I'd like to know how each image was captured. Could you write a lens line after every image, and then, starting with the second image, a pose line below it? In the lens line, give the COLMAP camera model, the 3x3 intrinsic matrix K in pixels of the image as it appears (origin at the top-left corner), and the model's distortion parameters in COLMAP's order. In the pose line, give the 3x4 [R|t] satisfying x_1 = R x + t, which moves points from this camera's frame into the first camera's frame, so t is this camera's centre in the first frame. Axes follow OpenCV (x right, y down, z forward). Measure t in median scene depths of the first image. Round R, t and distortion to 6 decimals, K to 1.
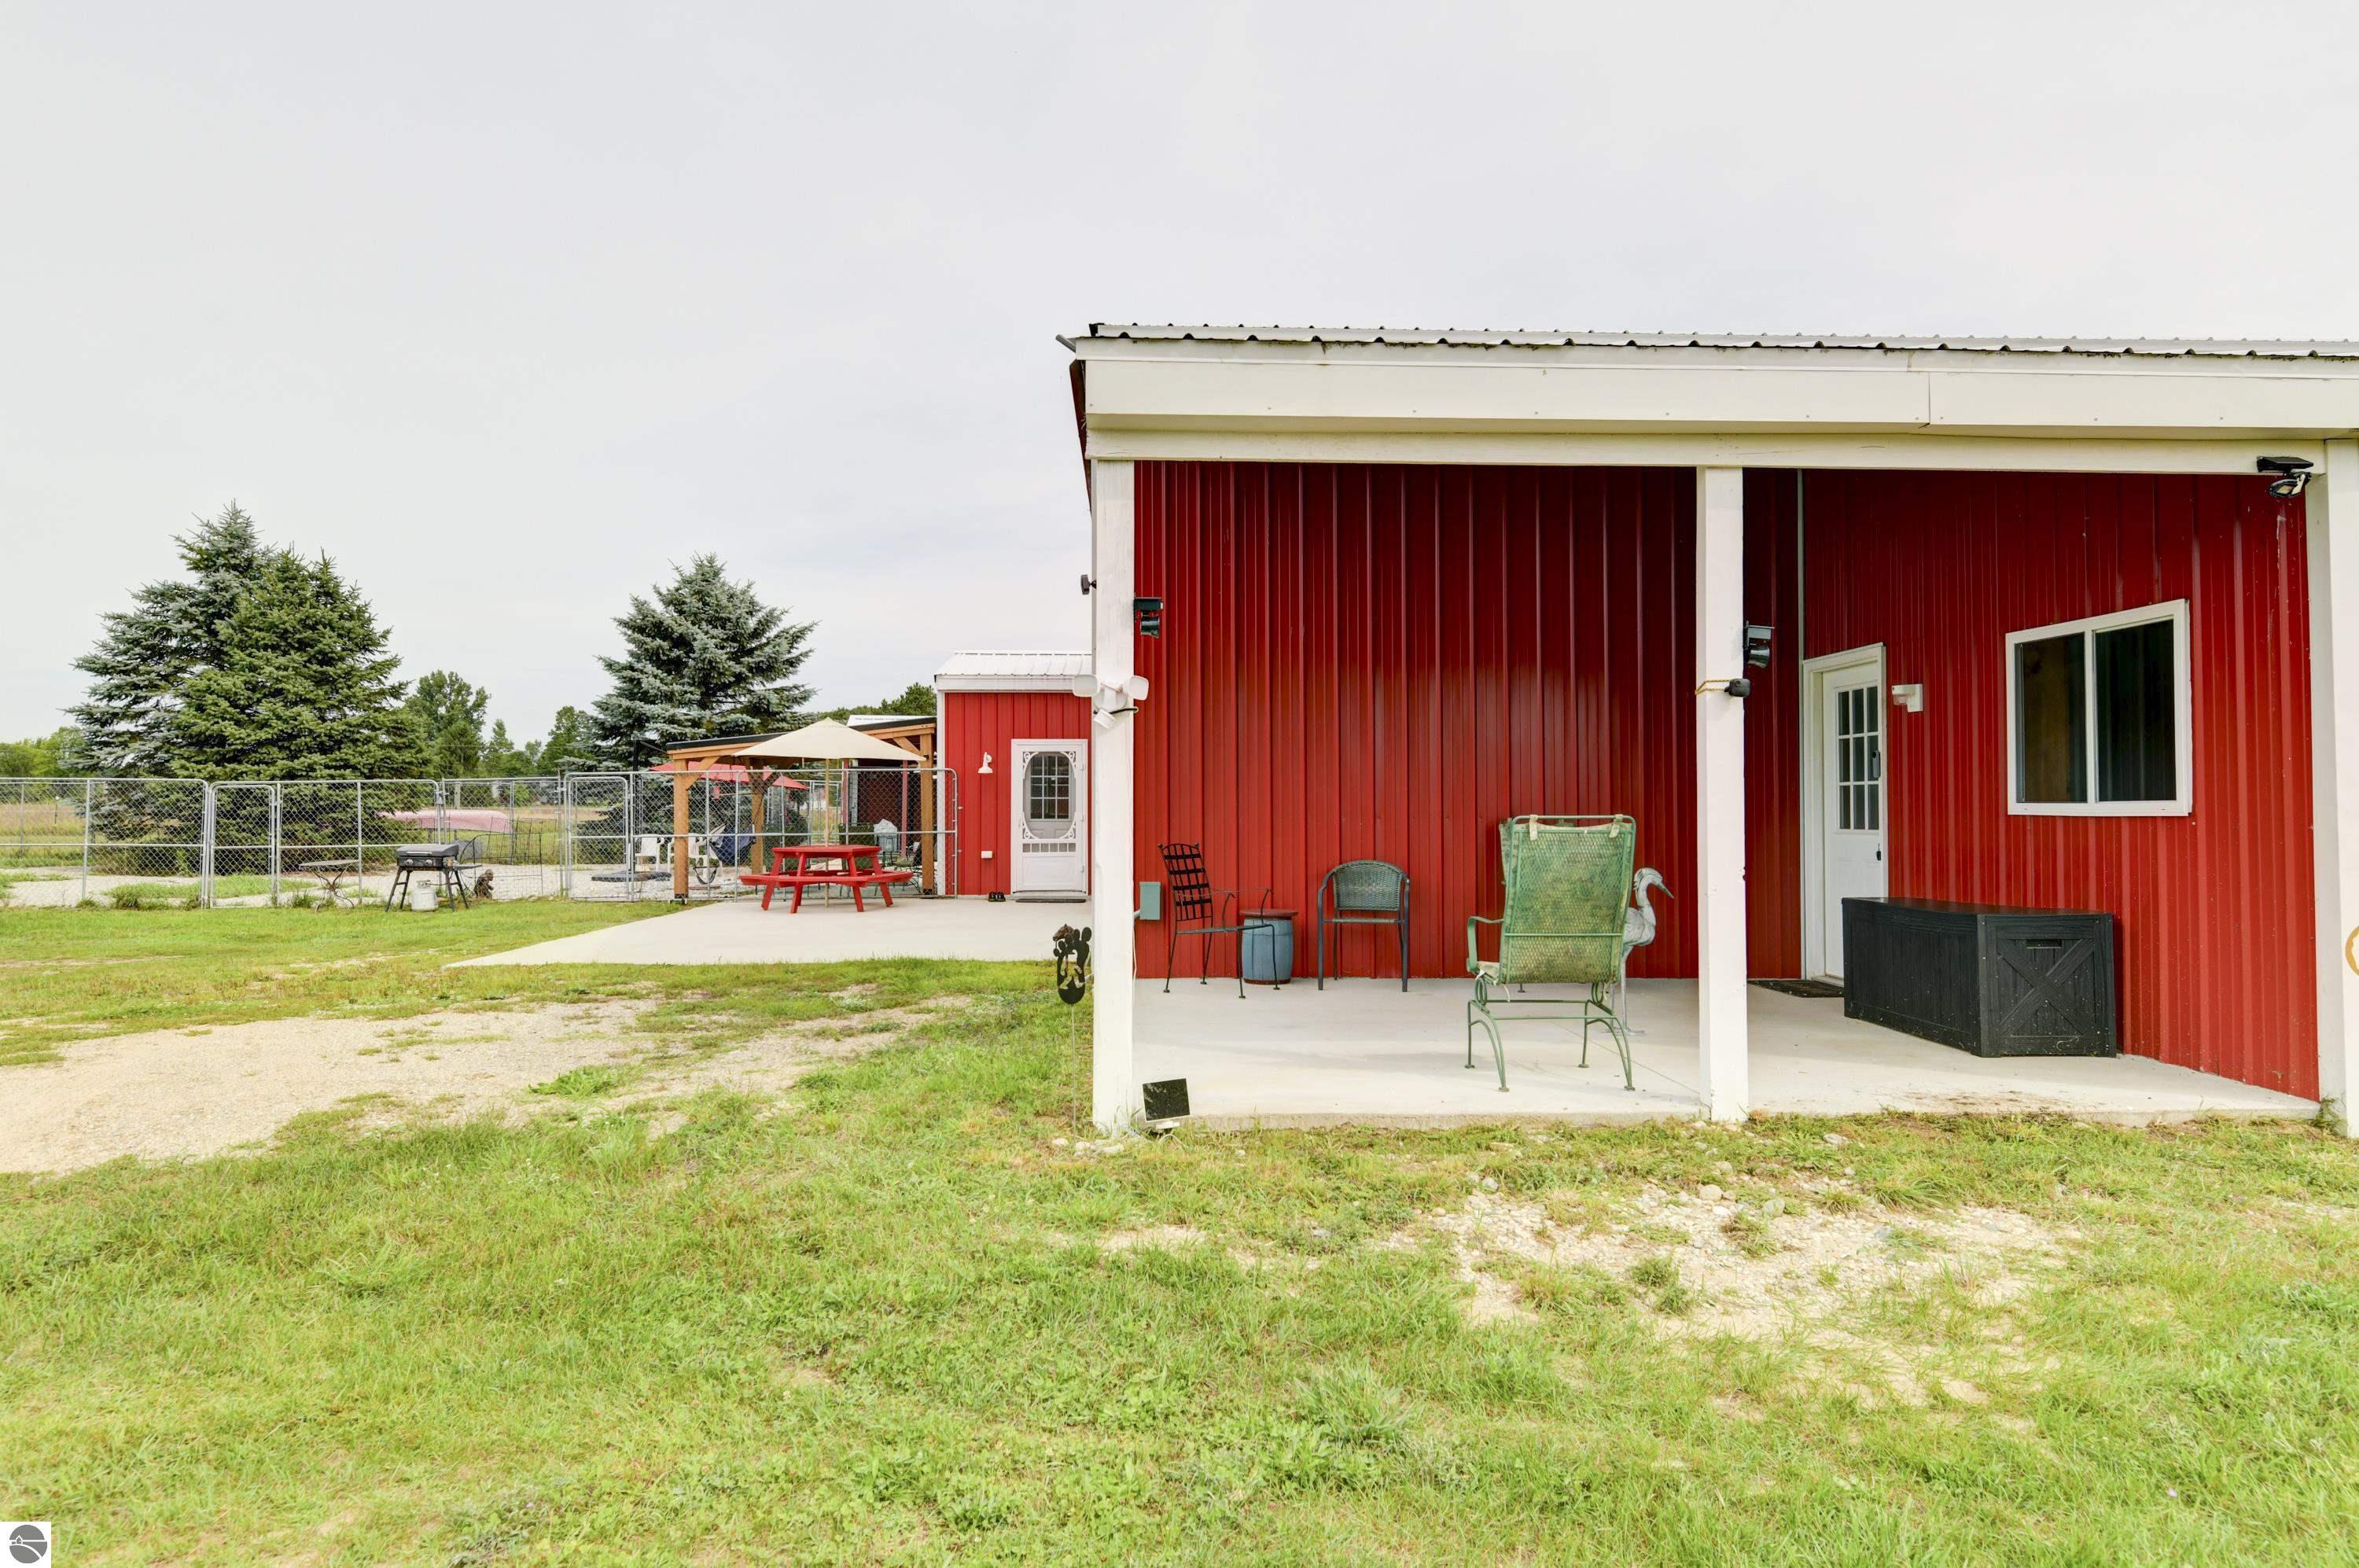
lens RADIAL K [[1435.3, 0, 1179.5], [0, 1435.3, 784.0], [0, 0, 1]] dist [0.002316, 0.000694]
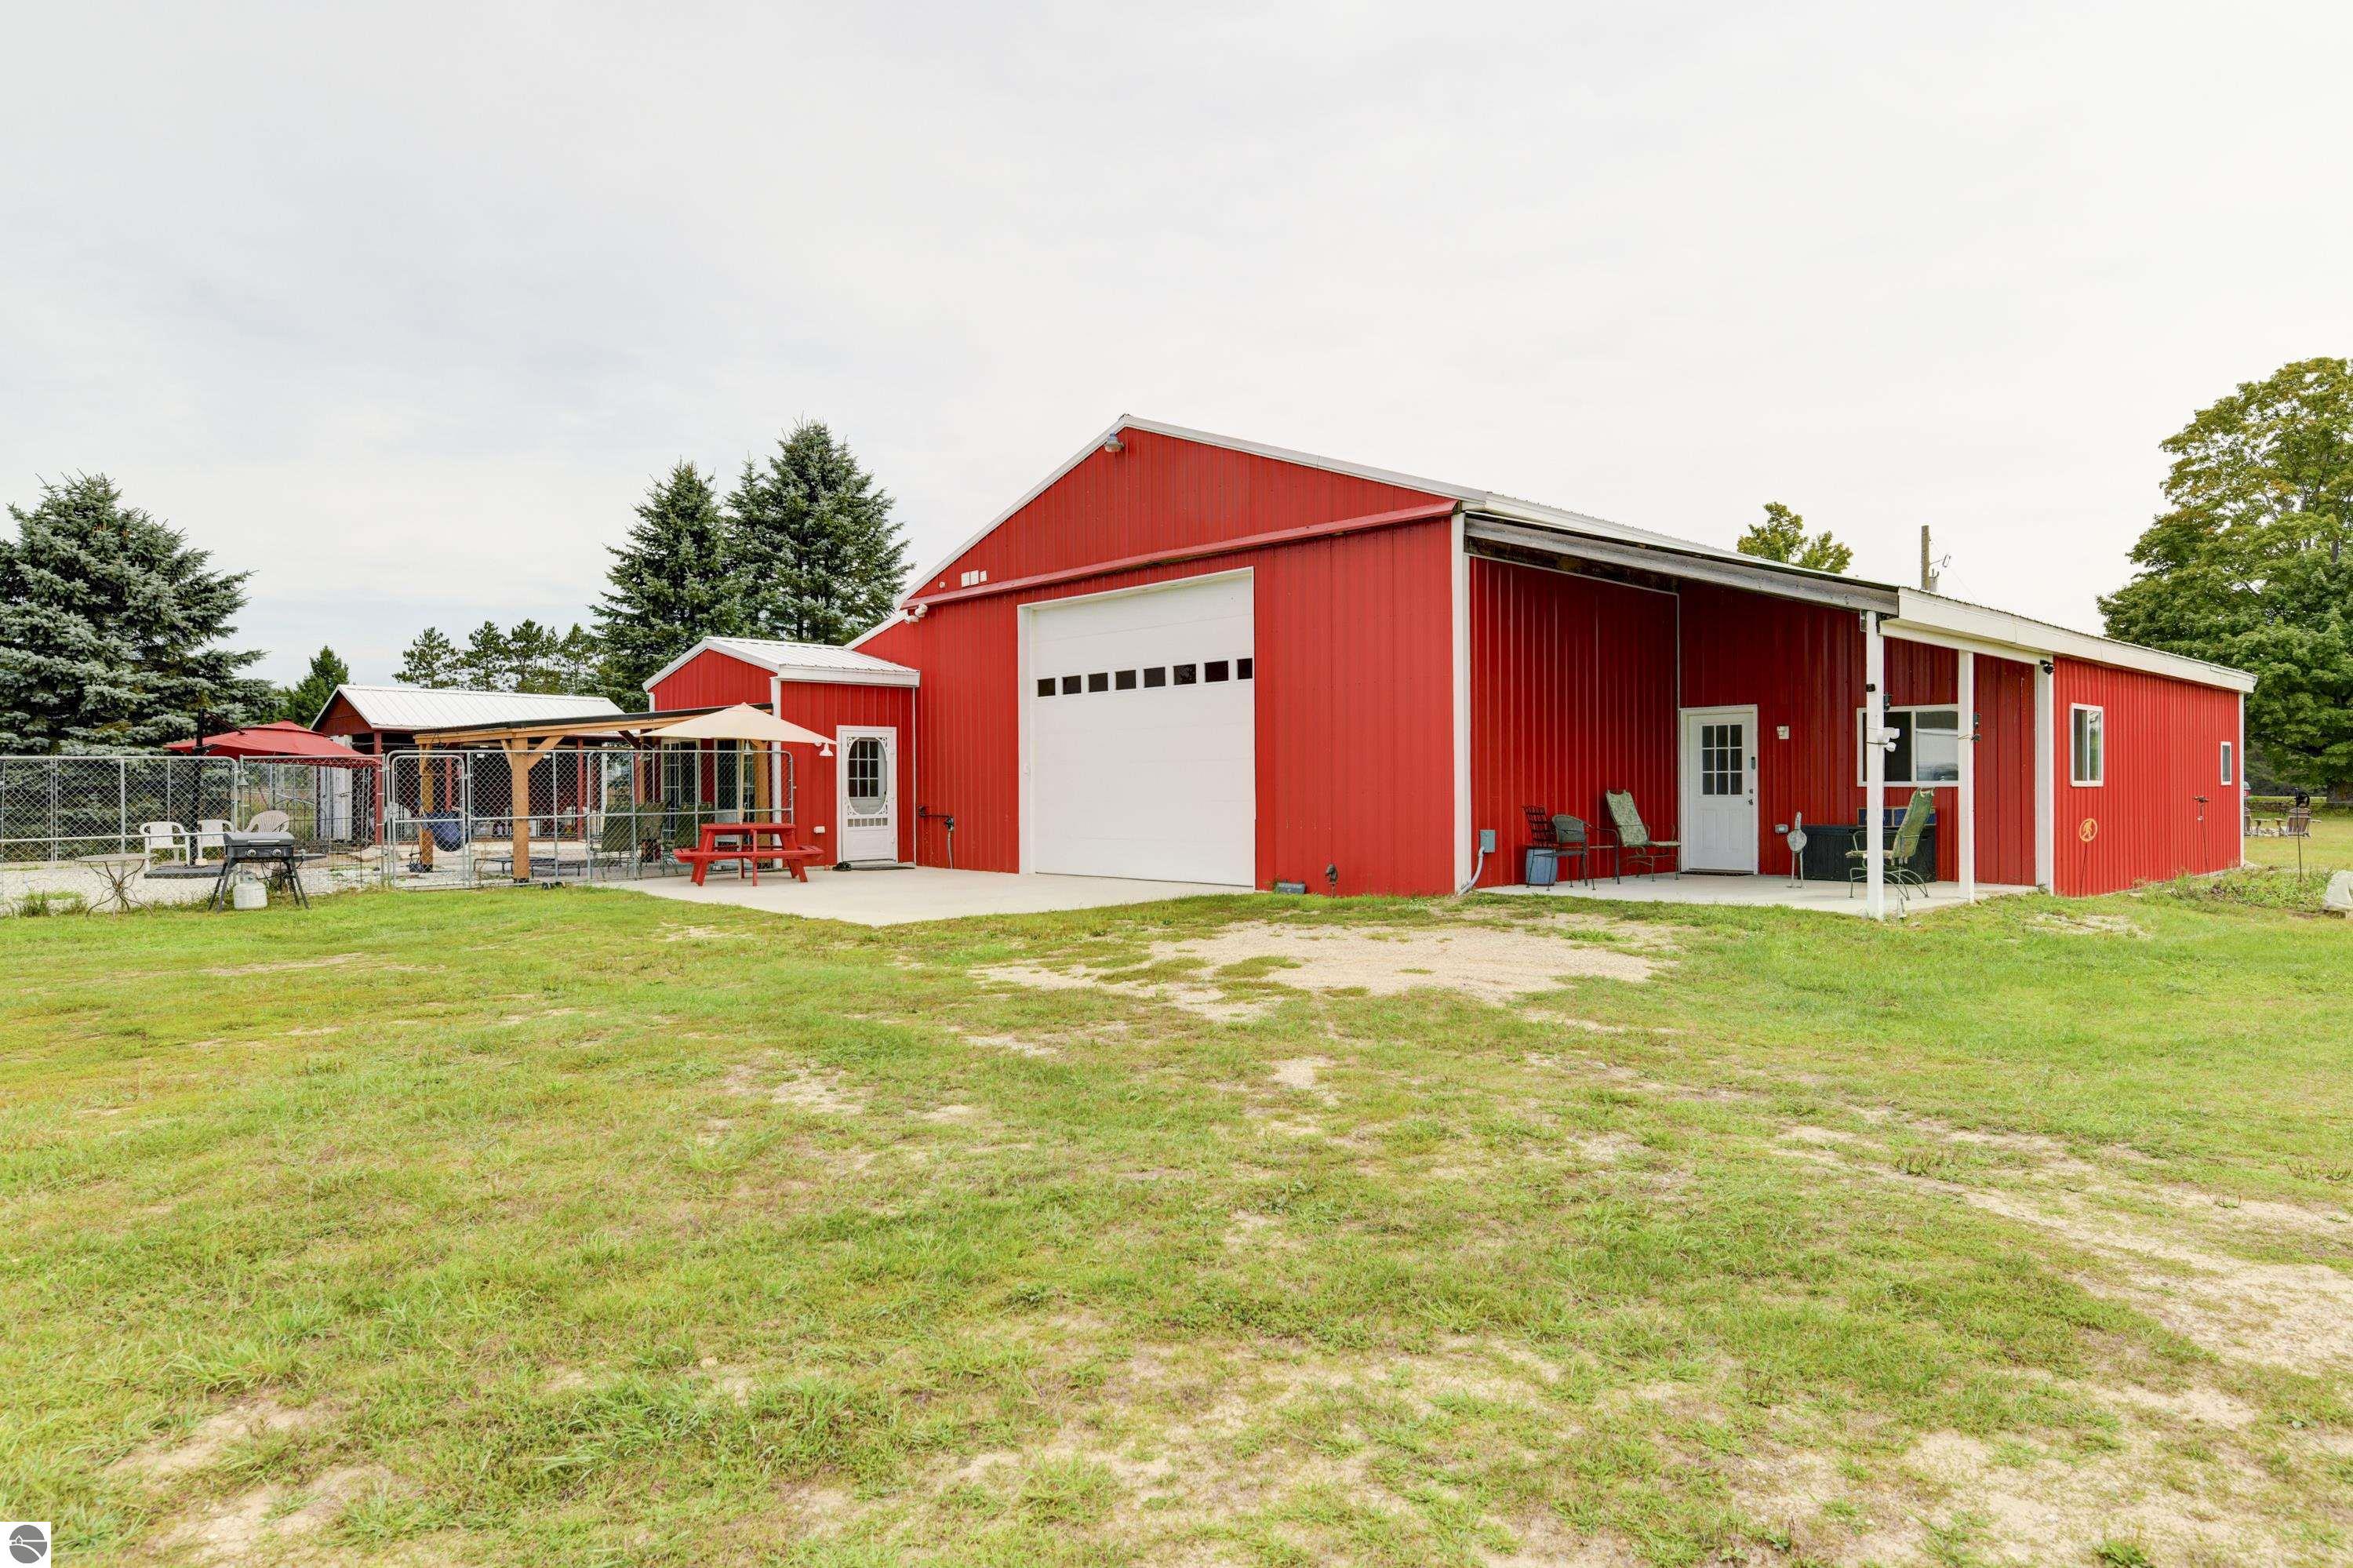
lens RADIAL K [[1397.7, 0, 1176.5], [0, 1397.7, 784.0], [0, 0, 1]] dist [0.002410, 0.000361]
pose [[0.755215, -0.000199, 0.655477, -0.630035], [-0.008165, 0.999920, 0.009710, 0.001463], [-0.655427, -0.012685, 0.755152, 0.008287]]
